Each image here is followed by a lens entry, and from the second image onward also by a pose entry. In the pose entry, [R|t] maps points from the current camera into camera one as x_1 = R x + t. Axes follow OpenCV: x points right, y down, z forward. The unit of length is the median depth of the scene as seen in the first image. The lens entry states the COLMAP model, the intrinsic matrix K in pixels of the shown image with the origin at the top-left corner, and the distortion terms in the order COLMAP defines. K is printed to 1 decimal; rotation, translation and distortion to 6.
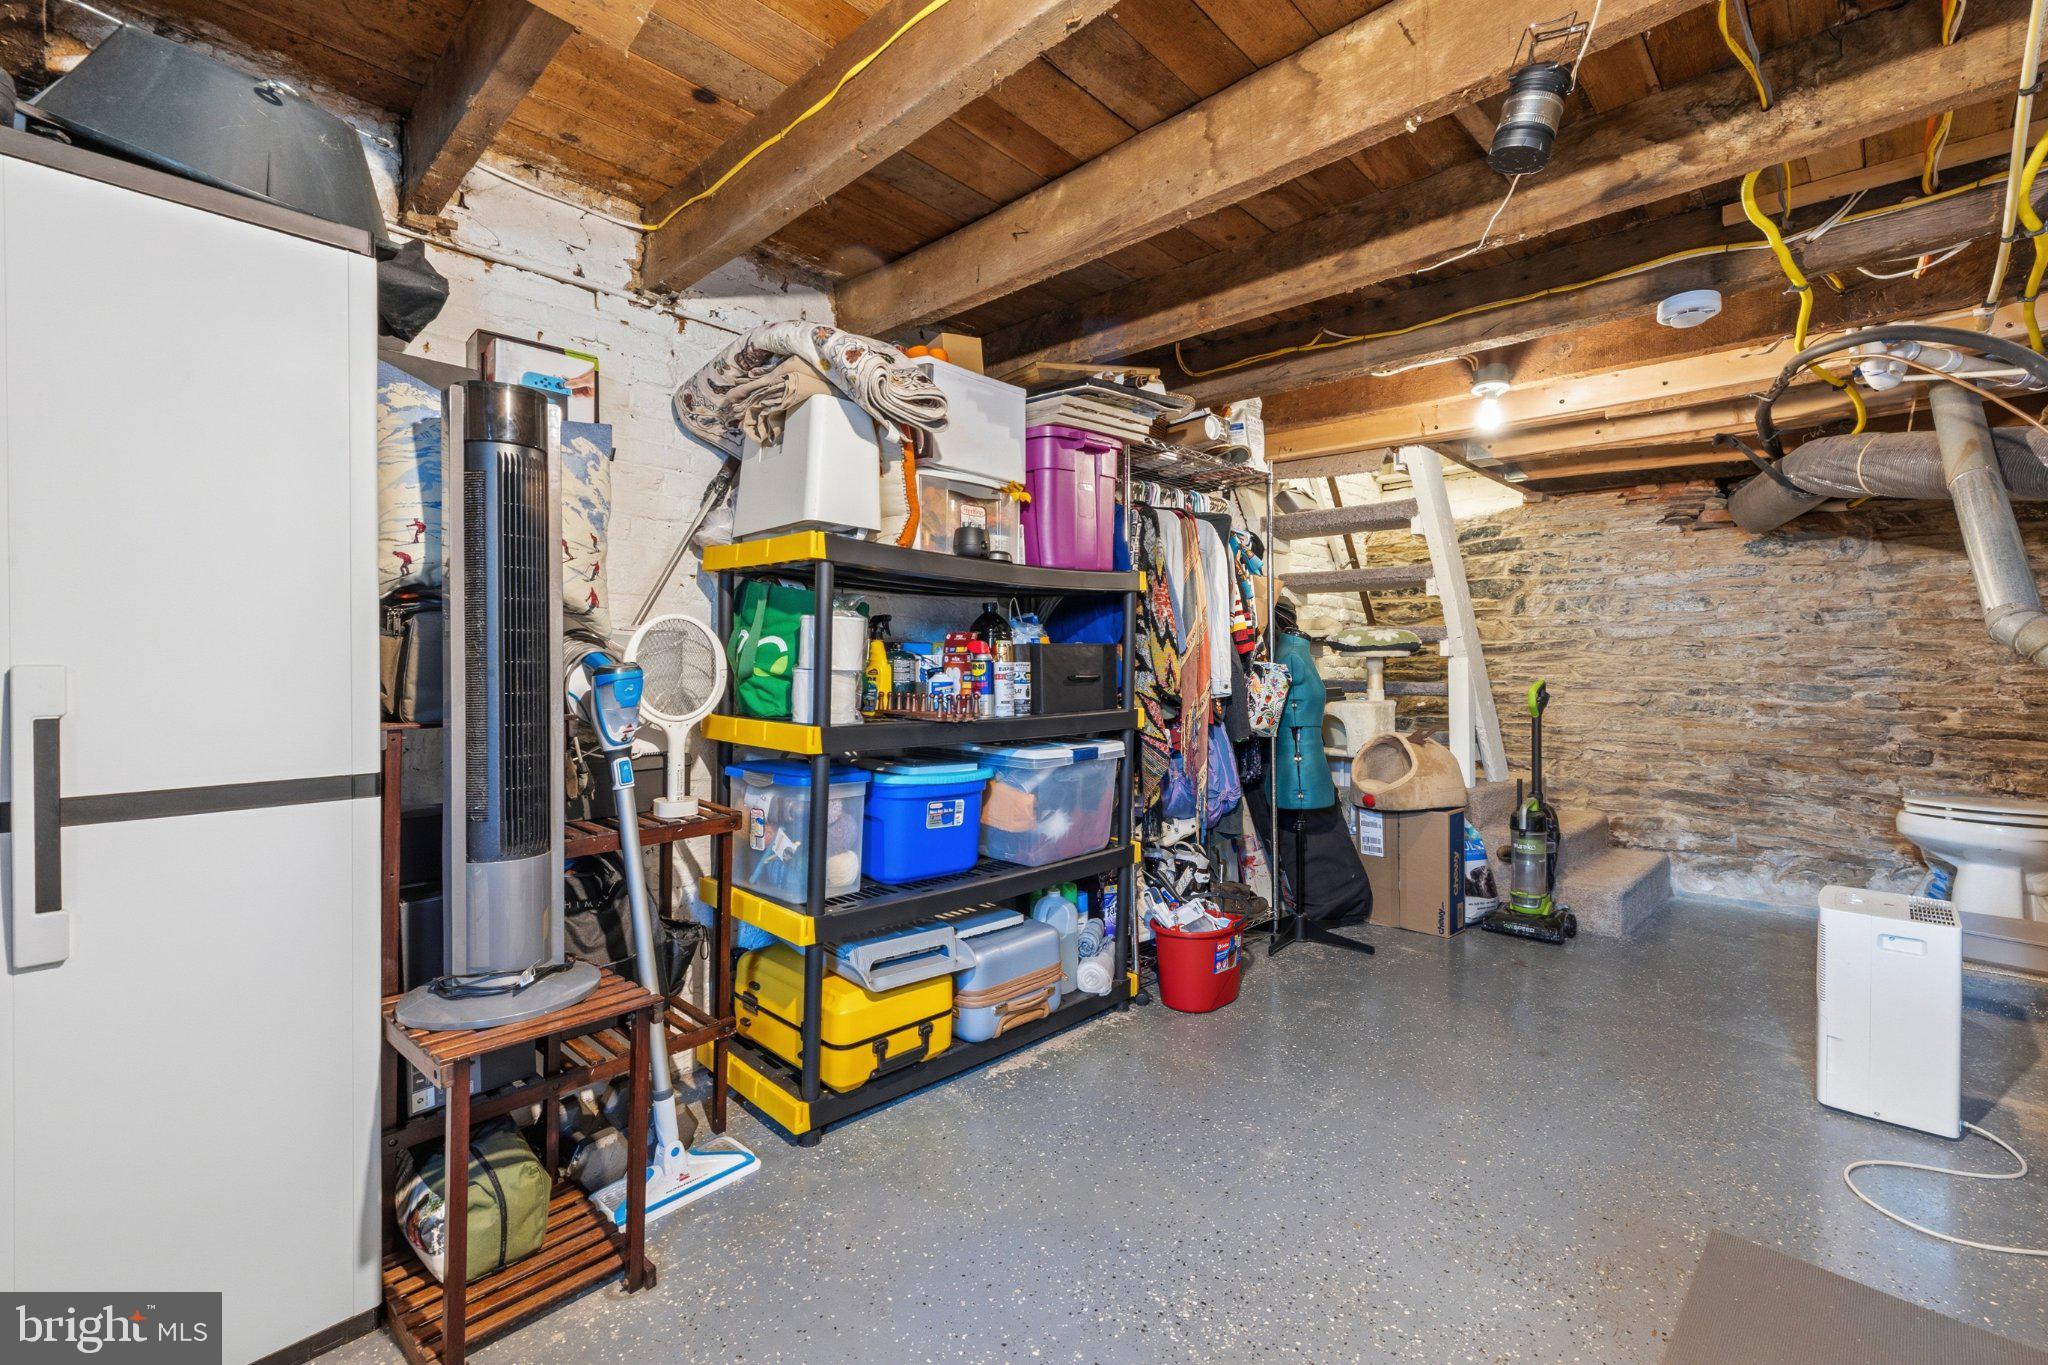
lens RADIAL K [[880.9, 0, 1028.6], [0, 880.9, 680.8], [0, 0, 1]] dist [0.003410, 0.000280]
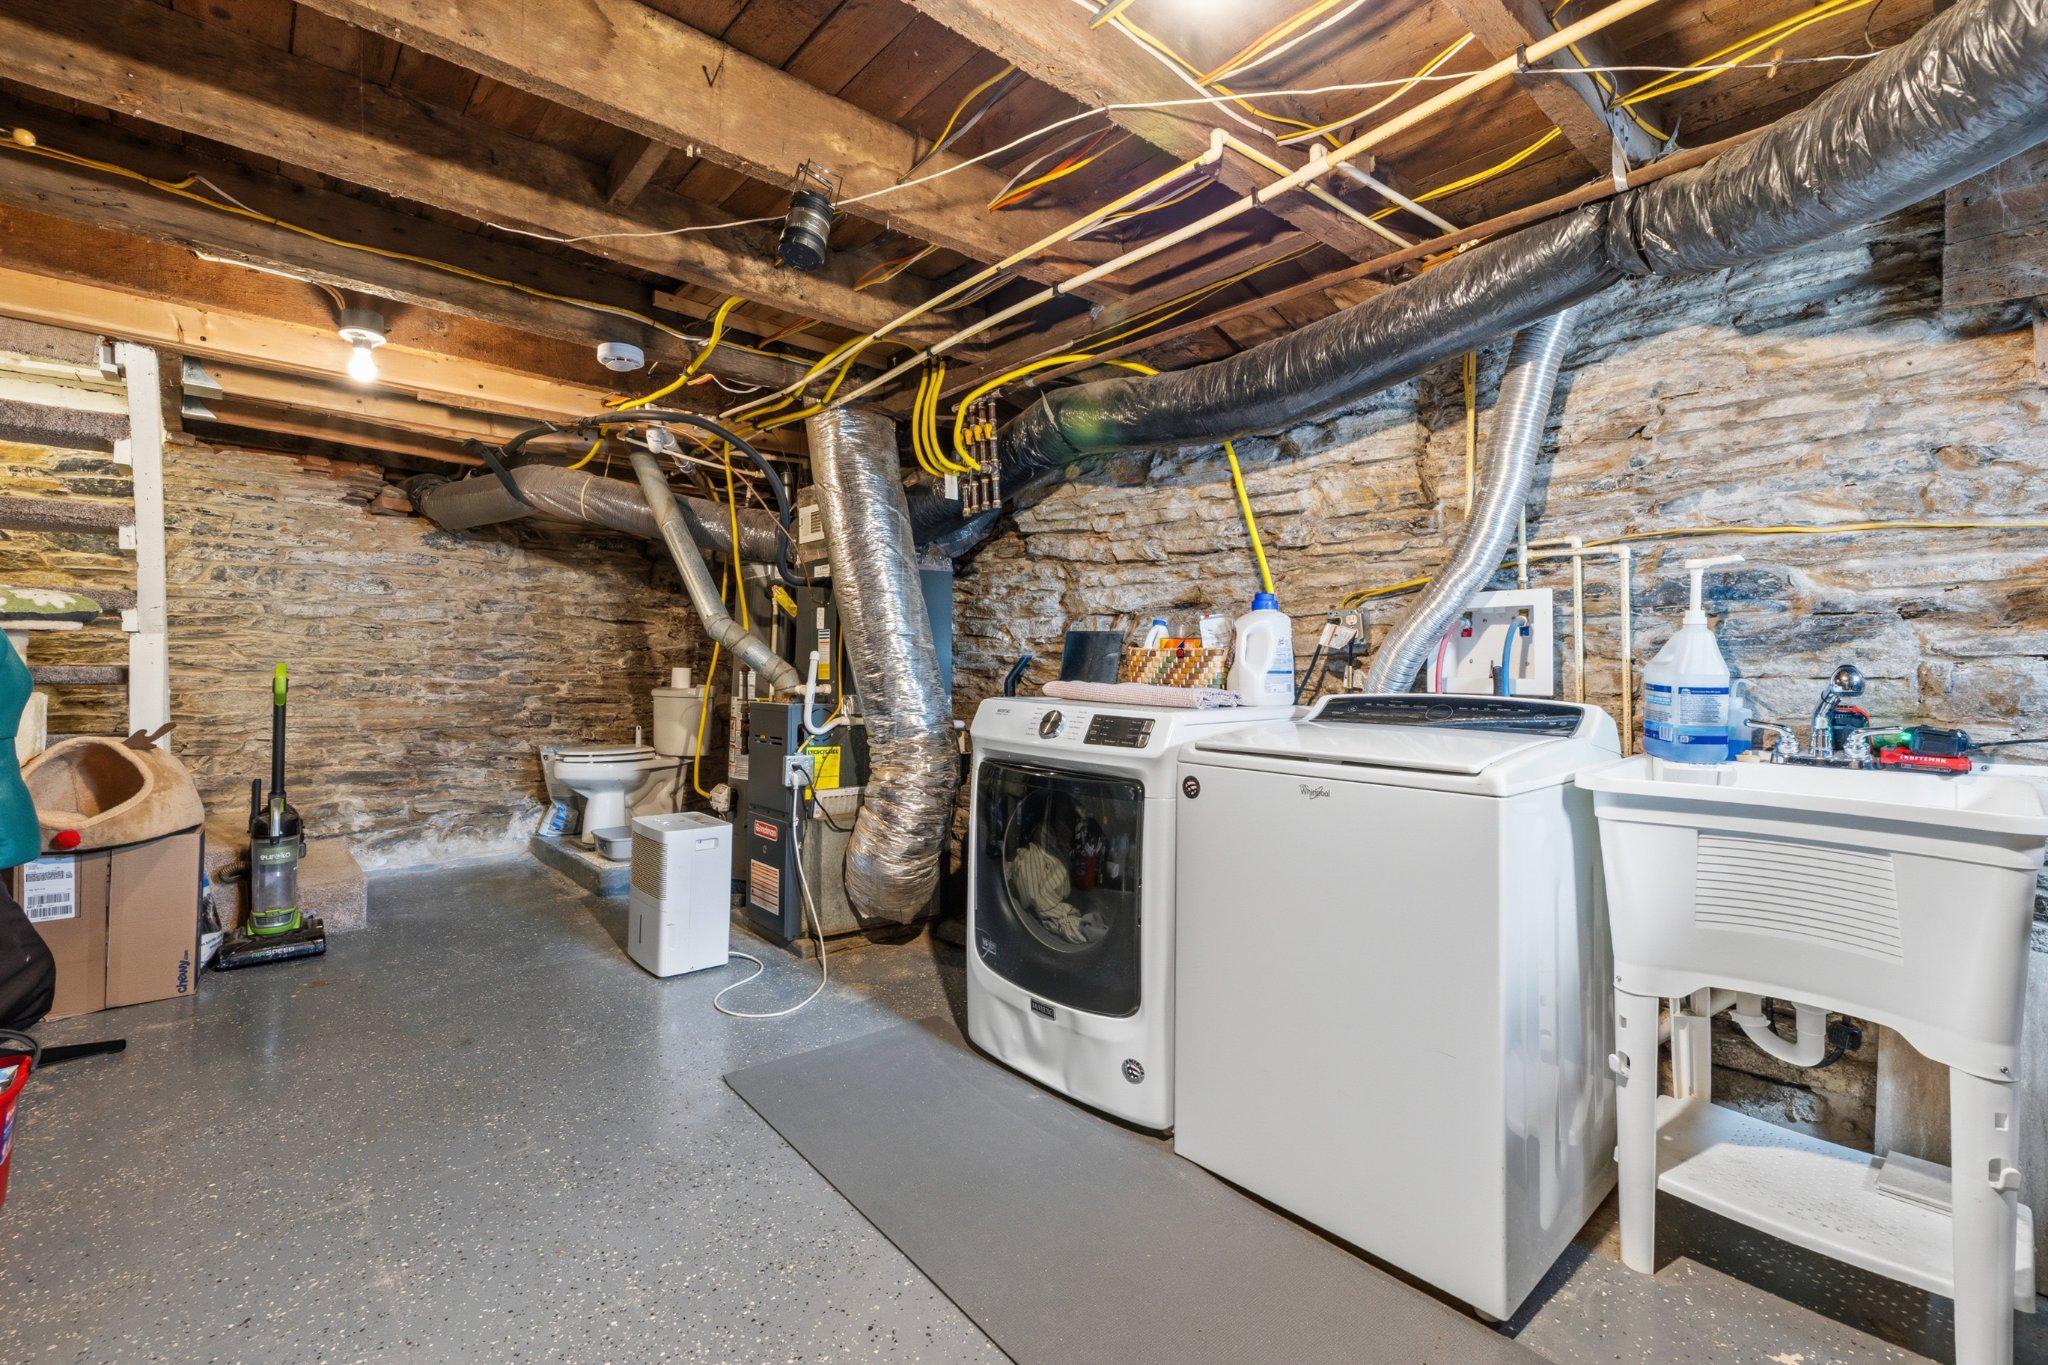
lens RADIAL K [[880.9, 0, 1027.1], [0, 880.9, 663.9], [0, 0, 1]] dist [0.003410, 0.000280]
pose [[0.095525, -0.007133, 0.995402, -0.196252], [0.001232, 0.999974, 0.007048, -0.004287], [-0.995426, 0.000554, 0.095531, 0.162189]]
